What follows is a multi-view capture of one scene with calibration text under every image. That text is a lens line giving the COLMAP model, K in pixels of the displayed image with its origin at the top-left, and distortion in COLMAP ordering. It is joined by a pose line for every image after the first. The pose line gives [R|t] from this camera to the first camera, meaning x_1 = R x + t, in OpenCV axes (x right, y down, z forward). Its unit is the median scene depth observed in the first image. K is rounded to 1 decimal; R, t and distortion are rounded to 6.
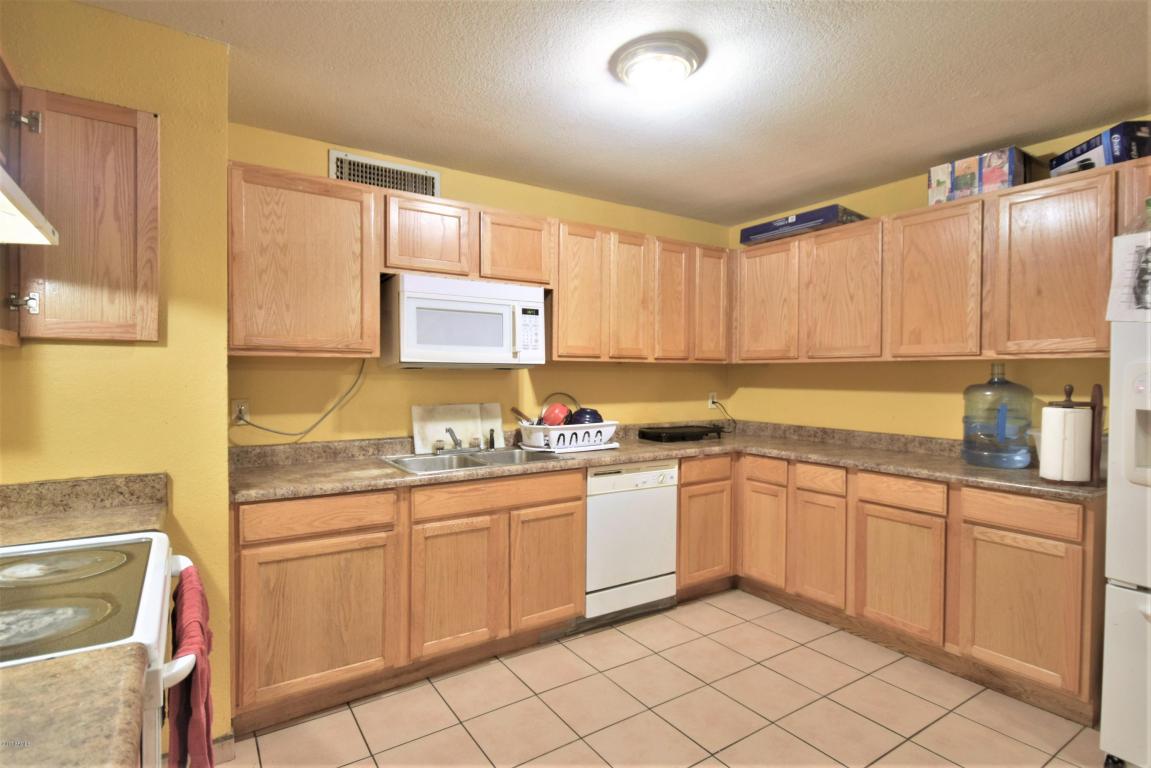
lens RADIAL K [[597.1, 0, 580.9], [0, 597.1, 387.5], [0, 0, 1]] dist [0.004820, -0.001340]
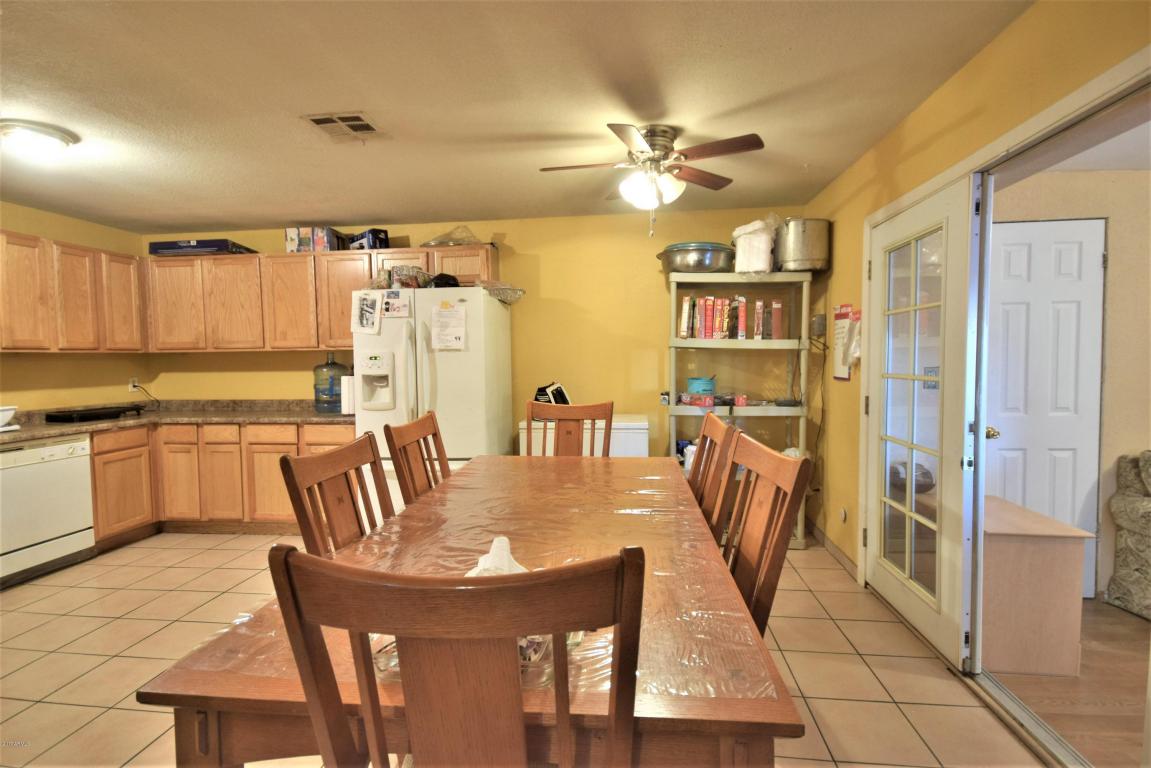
lens RADIAL K [[549.7, 0, 580.6], [0, 549.7, 385.9], [0, 0, 1]] dist [0.009623, -0.006166]
pose [[0.658415, -0.052508, 0.750821, -0.015846], [0.032961, 0.998618, 0.040933, 0.012382], [-0.751933, -0.002203, 0.659236, -0.487804]]
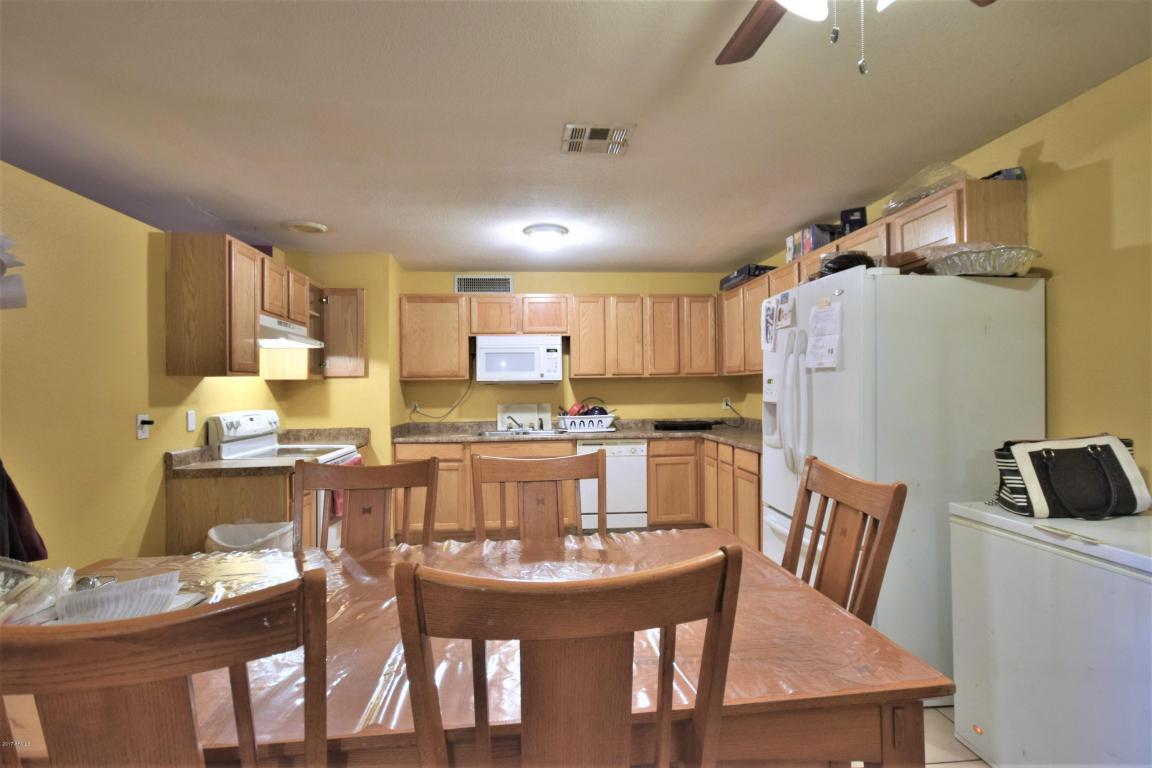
lens RADIAL K [[550.2, 0, 544.5], [0, 550.2, 388.4], [0, 0, 1]] dist [0.009623, -0.006166]
pose [[0.870109, -0.014220, -0.492654, 0.654431], [0.004925, 0.999785, -0.020159, 0.015647], [0.492834, 0.015114, 0.869992, -0.390346]]
